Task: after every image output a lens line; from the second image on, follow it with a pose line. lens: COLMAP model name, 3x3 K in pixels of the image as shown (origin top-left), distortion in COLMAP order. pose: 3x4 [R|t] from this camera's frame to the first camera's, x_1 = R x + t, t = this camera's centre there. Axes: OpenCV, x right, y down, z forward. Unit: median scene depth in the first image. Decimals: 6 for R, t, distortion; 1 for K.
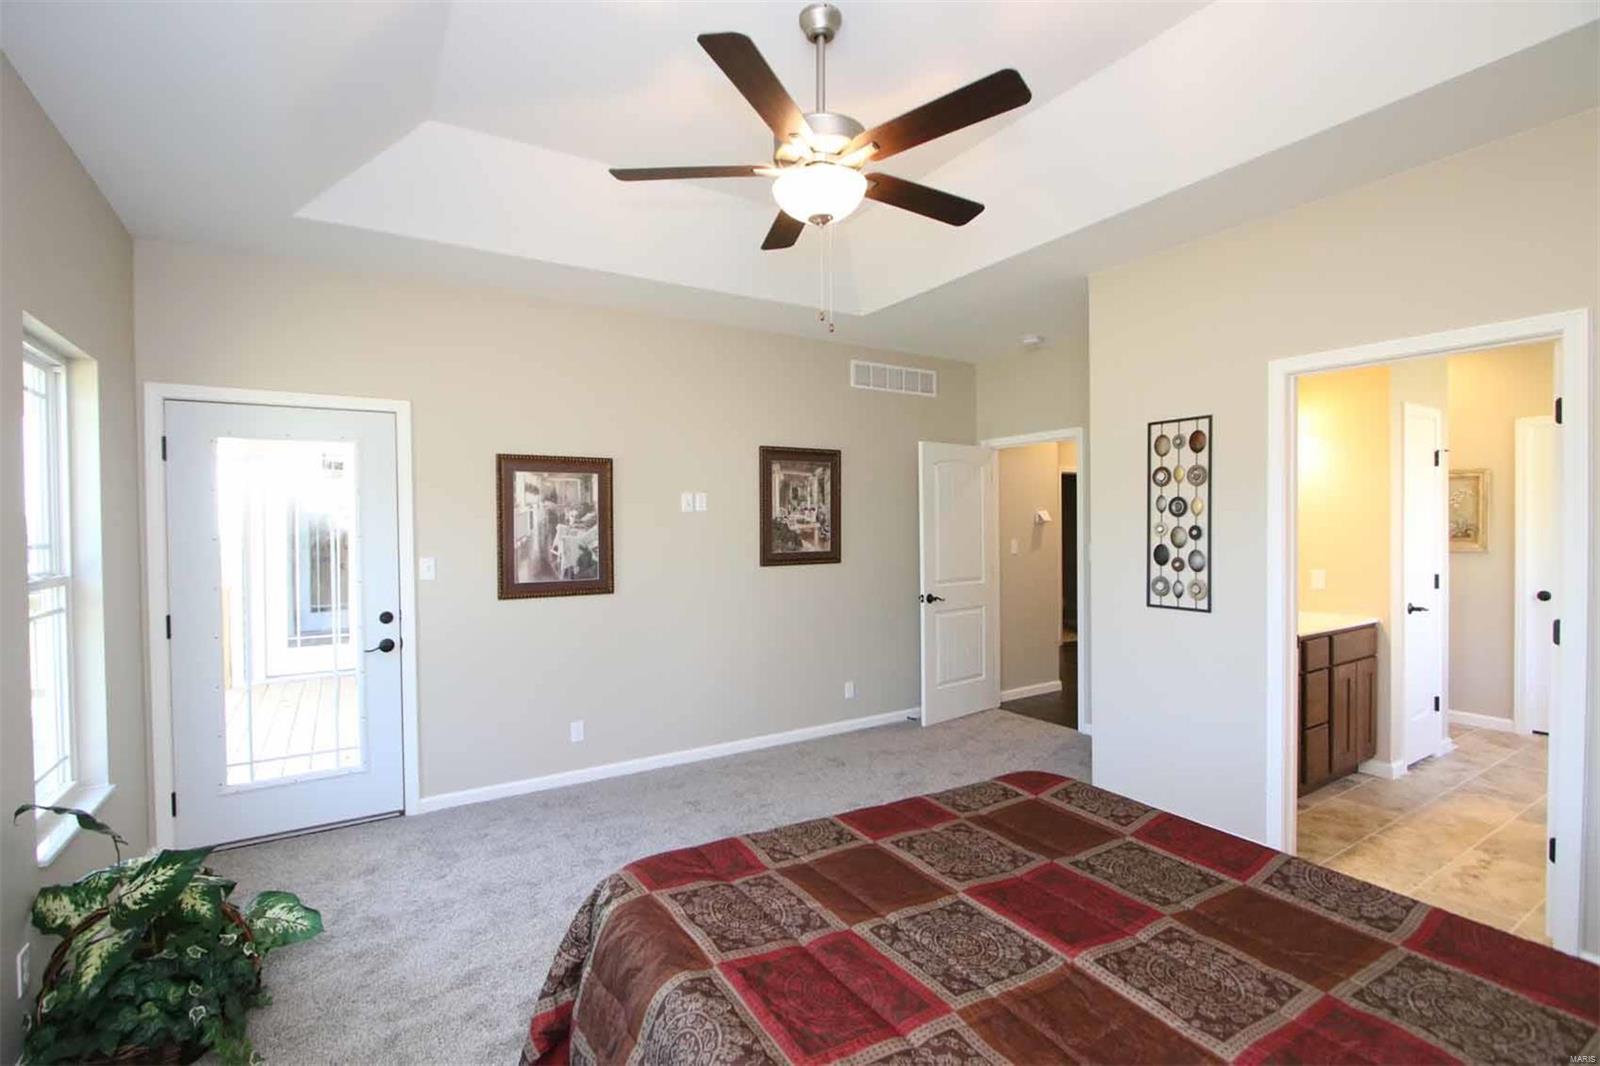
lens RADIAL K [[732.6, 0, 789.7], [0, 732.6, 538.4], [0, 0, 1]] dist [-0.010259, 0.000296]
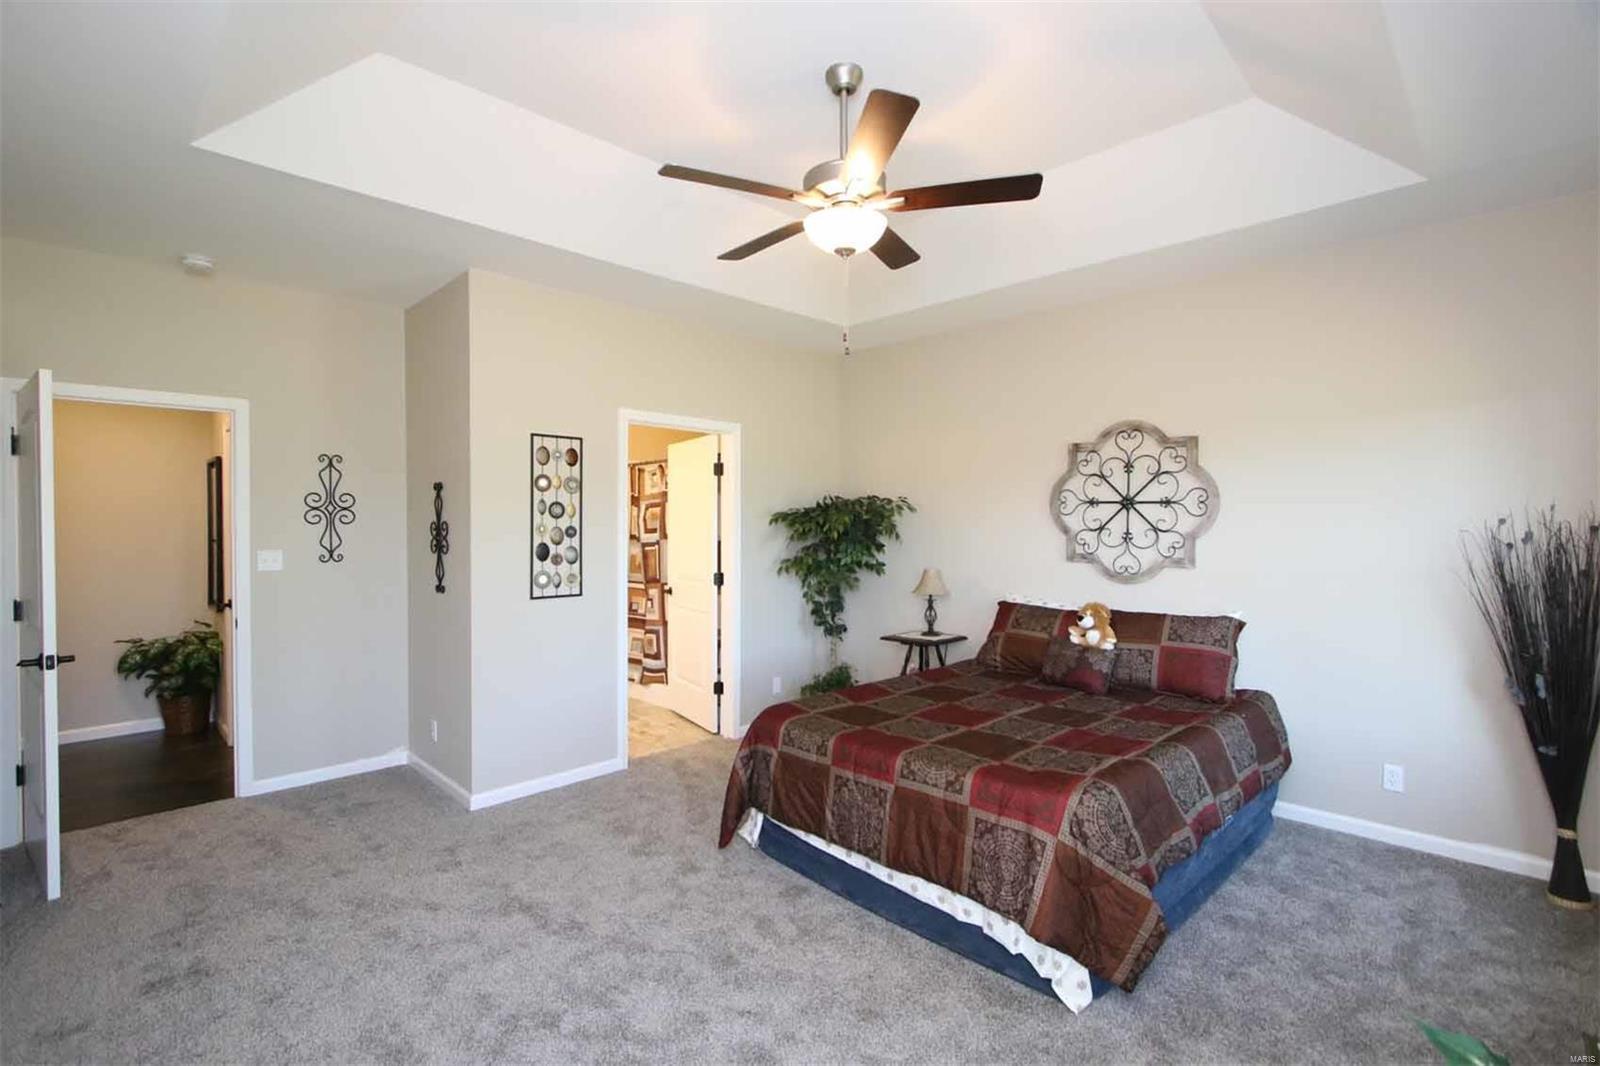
lens RADIAL K [[732.6, 0, 801.2], [0, 732.6, 525.9], [0, 0, 1]] dist [-0.010259, 0.000296]
pose [[-0.219696, -0.000677, 0.975568, -0.699231], [0.018423, 0.999819, 0.004842, -0.016316], [-0.975394, 0.019036, -0.219644, 0.874431]]
